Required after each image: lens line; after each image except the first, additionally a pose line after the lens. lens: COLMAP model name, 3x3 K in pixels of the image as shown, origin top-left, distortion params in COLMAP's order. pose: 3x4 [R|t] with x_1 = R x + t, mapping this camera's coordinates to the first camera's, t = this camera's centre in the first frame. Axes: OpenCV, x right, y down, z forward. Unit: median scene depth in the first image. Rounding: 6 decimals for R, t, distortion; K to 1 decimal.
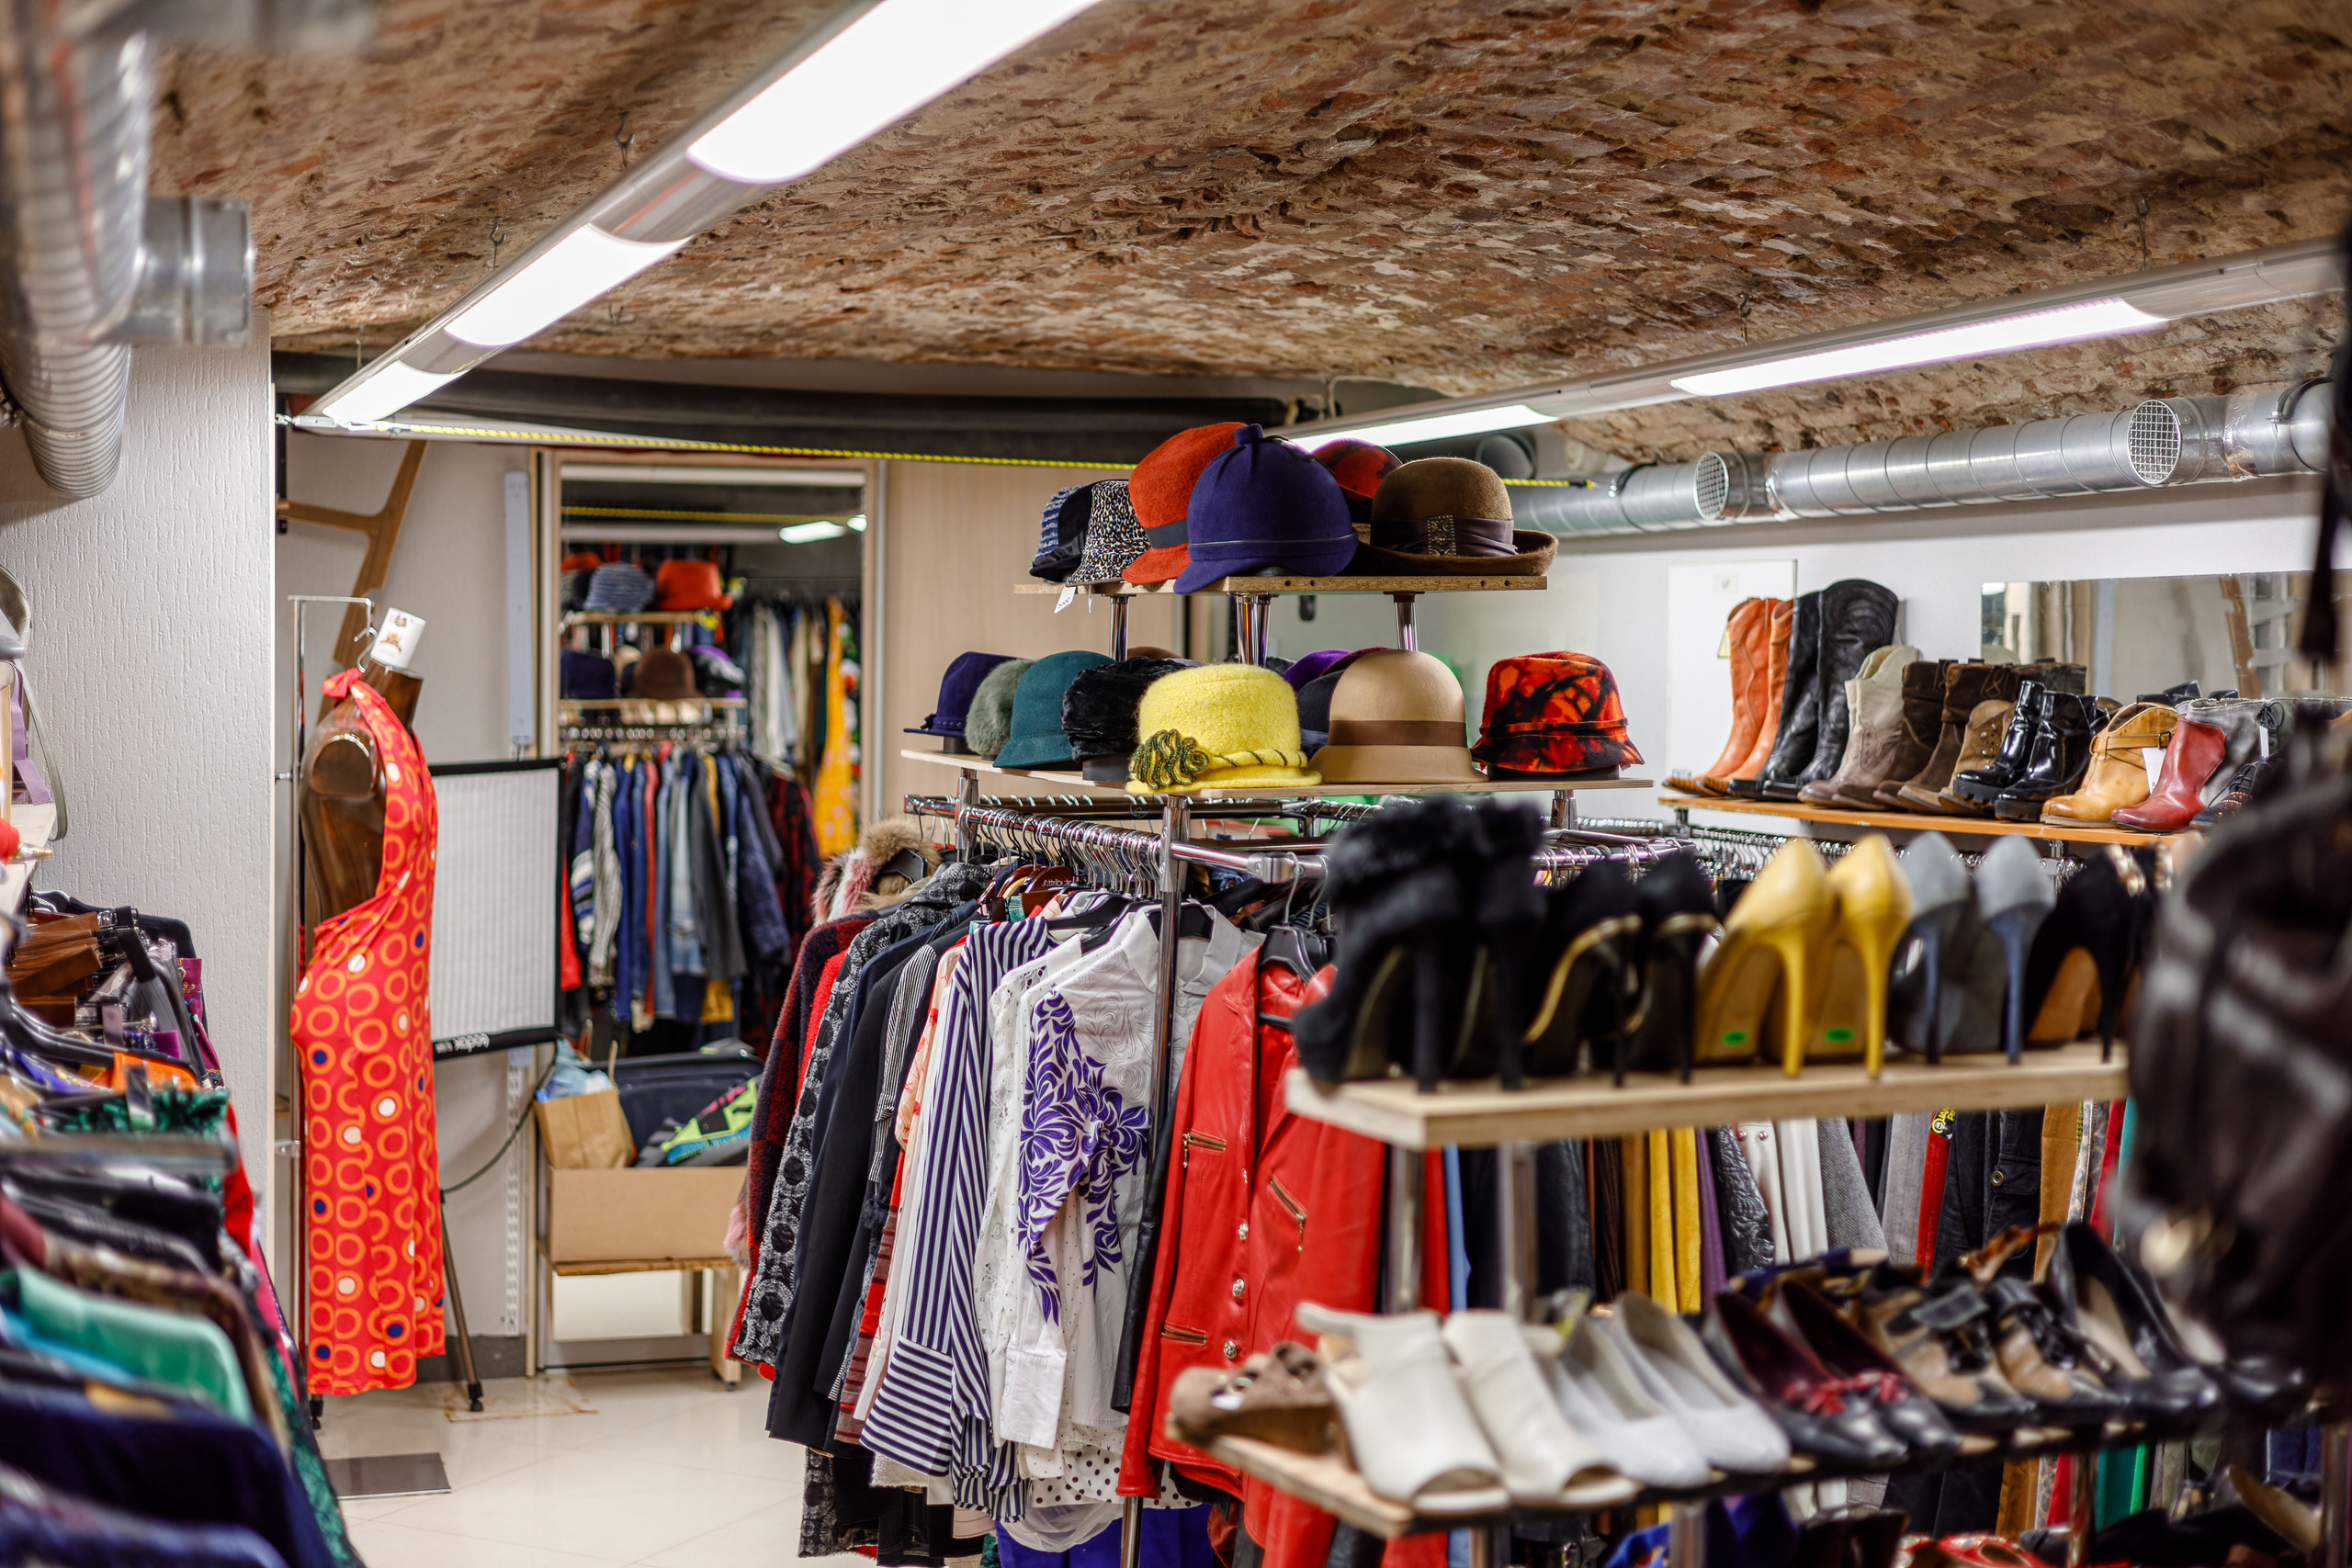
lens RADIAL K [[3405.6, 0, 1176.0], [0, 3405.6, 784.0], [0, 0, 1]] dist [0.010011, -0.012118]
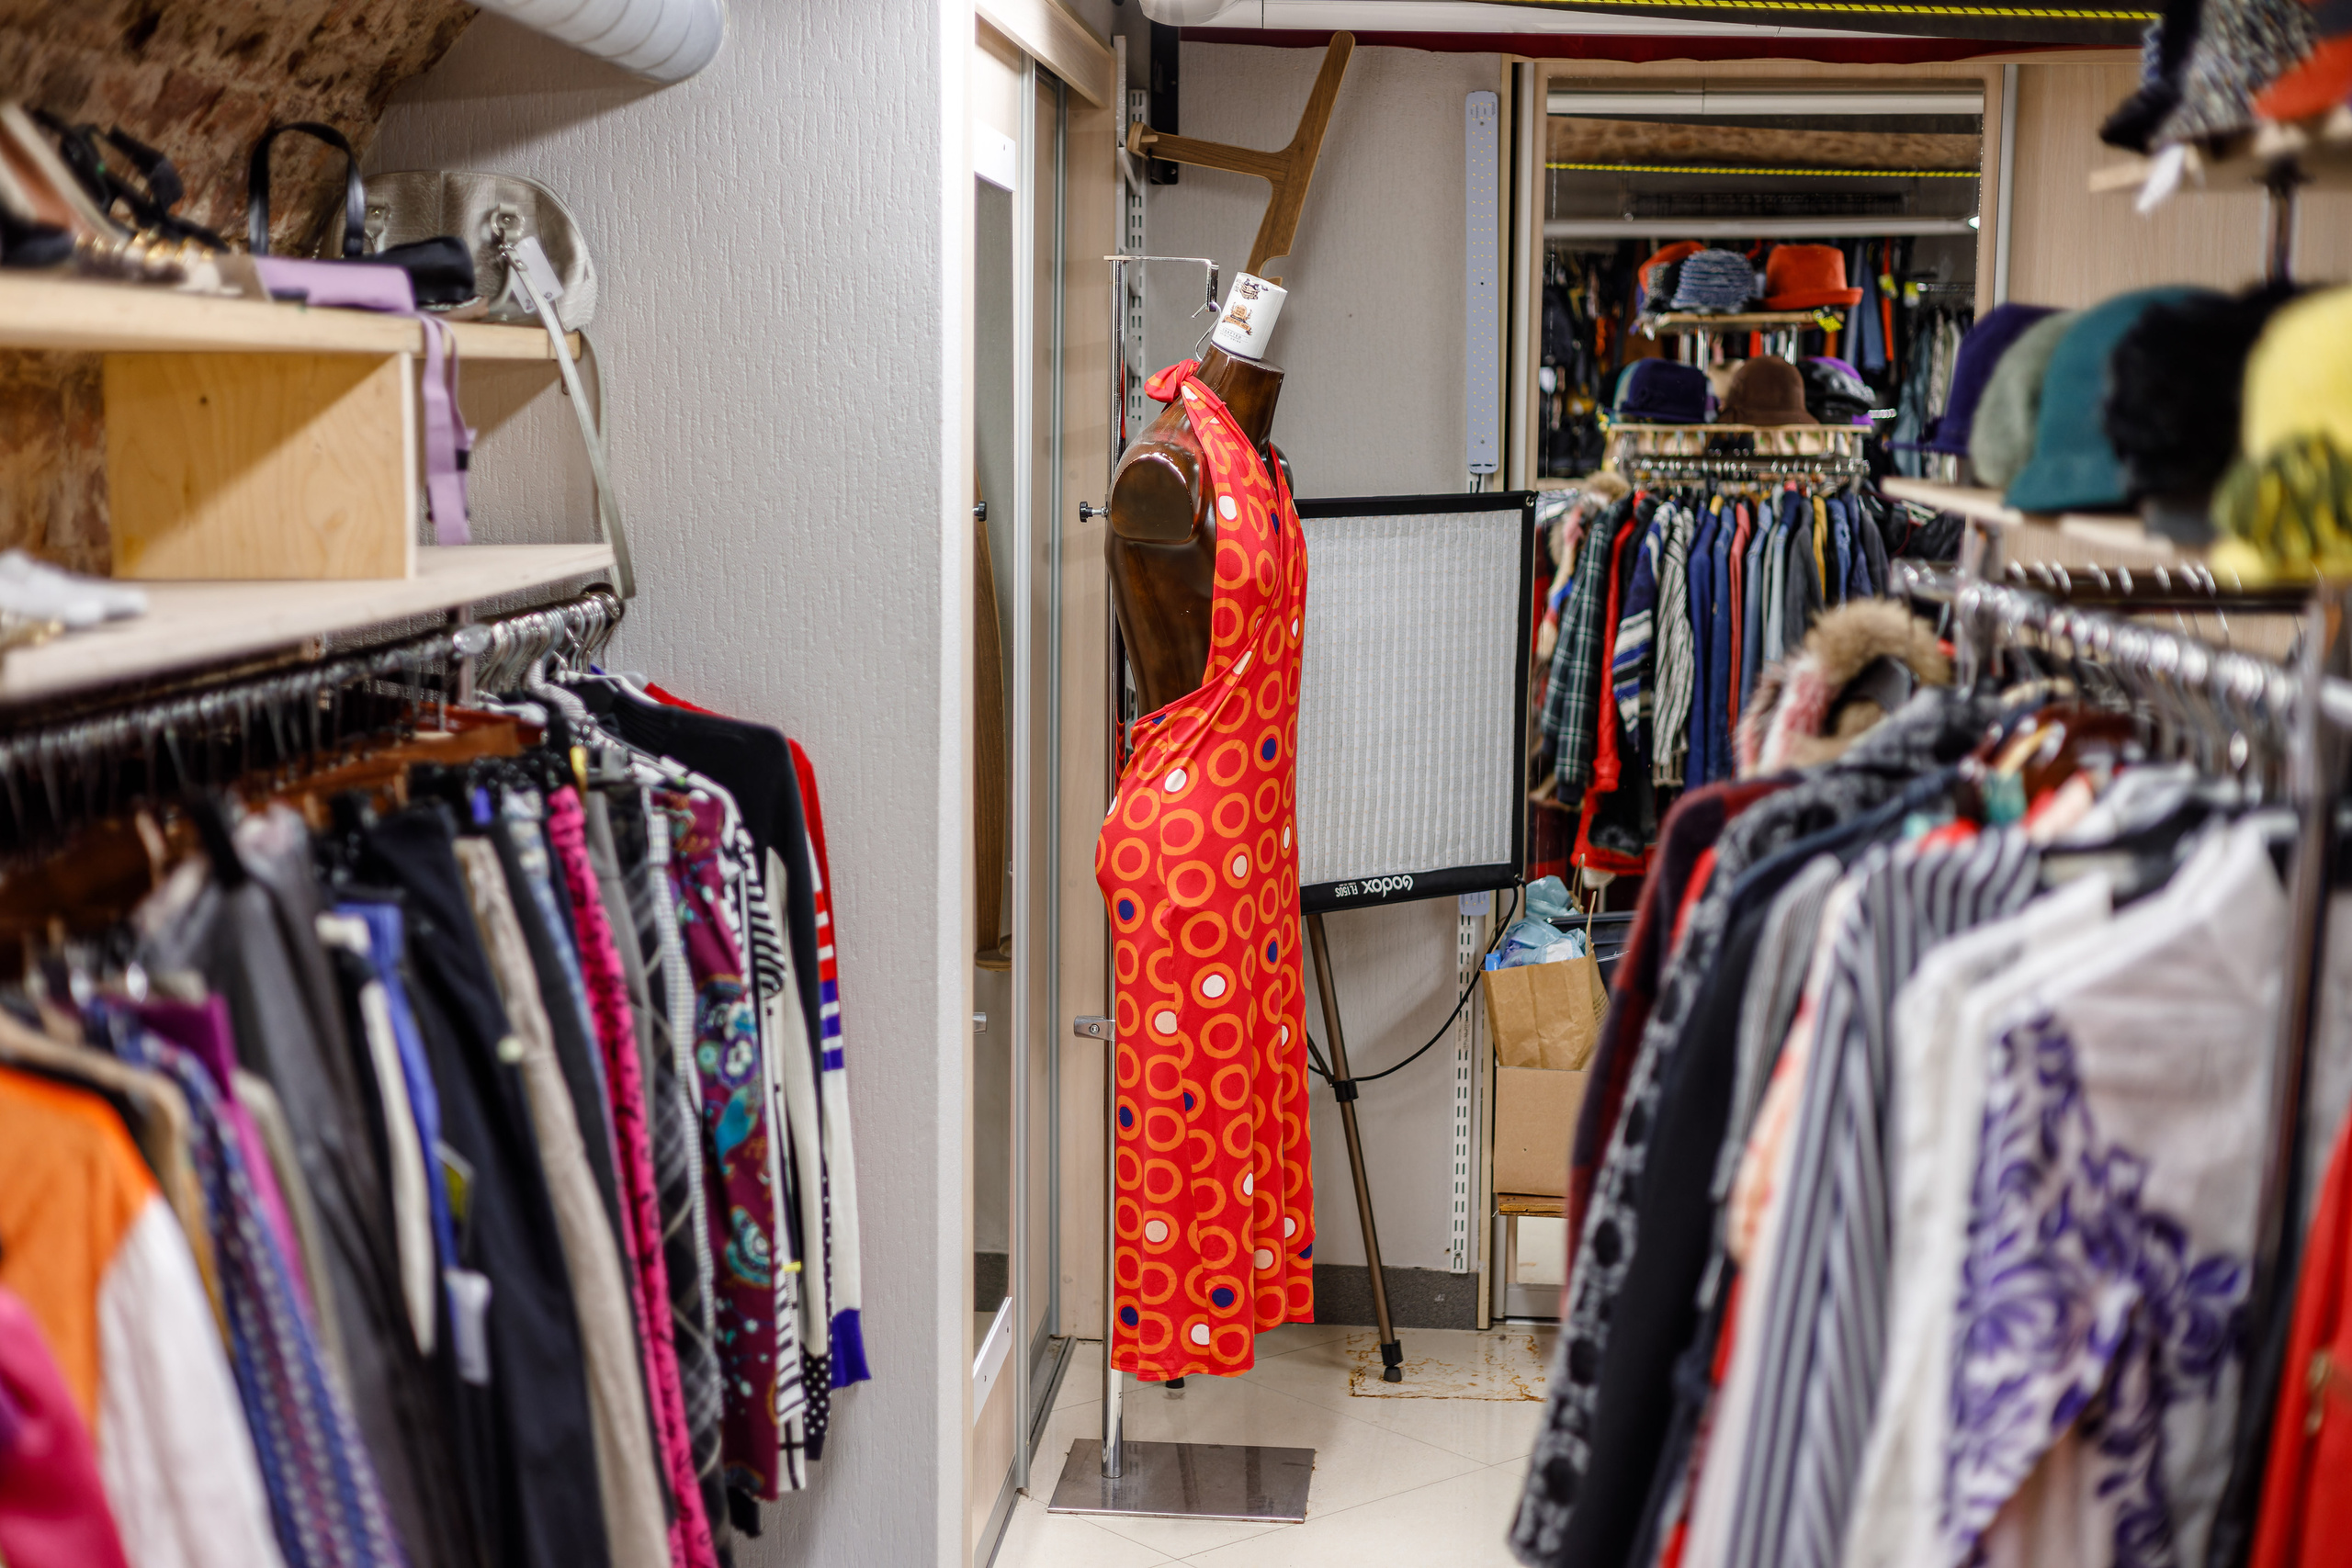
lens RADIAL K [[3405.6, 0, 1176.0], [0, 3405.6, 784.0], [0, 0, 1]] dist [0.010011, -0.012118]
pose [[0.931261, 0.045639, -0.361483, 0.013408], [-0.018761, 0.996814, 0.077520, -0.000996], [0.363870, -0.065410, 0.929150, 0.347347]]
